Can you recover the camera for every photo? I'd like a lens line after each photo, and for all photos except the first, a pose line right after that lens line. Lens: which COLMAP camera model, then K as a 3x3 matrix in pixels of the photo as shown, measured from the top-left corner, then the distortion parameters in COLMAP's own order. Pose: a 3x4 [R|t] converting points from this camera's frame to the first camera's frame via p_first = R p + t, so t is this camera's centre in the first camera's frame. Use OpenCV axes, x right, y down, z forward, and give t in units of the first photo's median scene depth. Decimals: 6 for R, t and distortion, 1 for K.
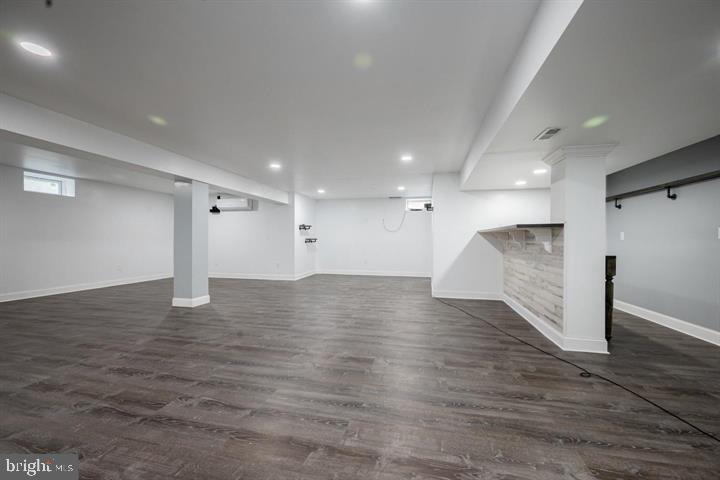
lens RADIAL K [[282.2, 0, 363.1], [0, 282.2, 240.6], [0, 0, 1]] dist [-0.001465, -0.000015]
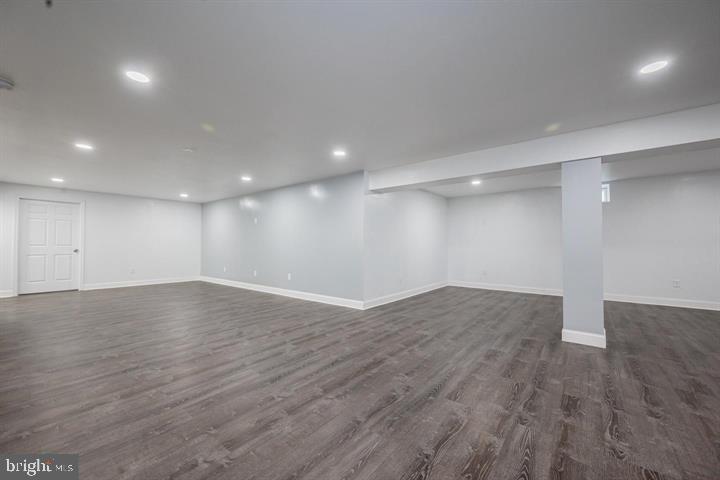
lens RADIAL K [[282.2, 0, 363.1], [0, 282.2, 240.6], [0, 0, 1]] dist [-0.001465, -0.000015]
pose [[-0.432291, -0.019115, -0.901531, 0.252261], [-0.004577, 0.999809, -0.019004, -0.000147], [0.901722, -0.004089, -0.432296, 0.835952]]
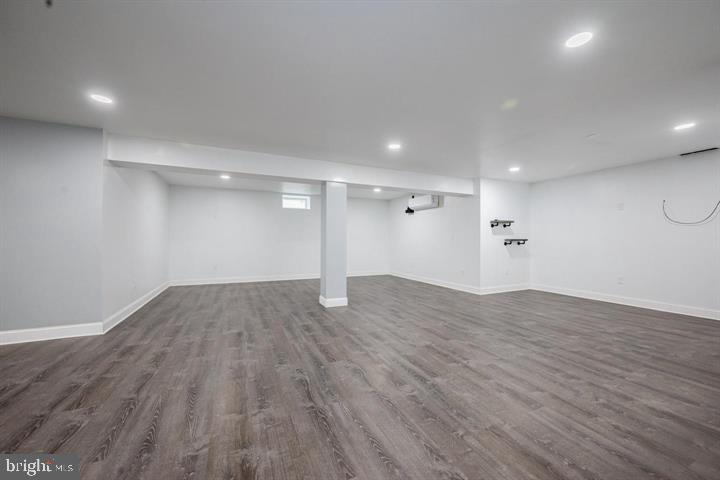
lens RADIAL K [[282.2, 0, 363.1], [0, 282.2, 240.6], [0, 0, 1]] dist [-0.001465, -0.000015]
pose [[0.605655, -0.000694, -0.795727, 0.273507], [-0.002693, 0.999992, -0.002922, -0.000387], [0.795723, 0.003913, 0.605648, 0.482394]]
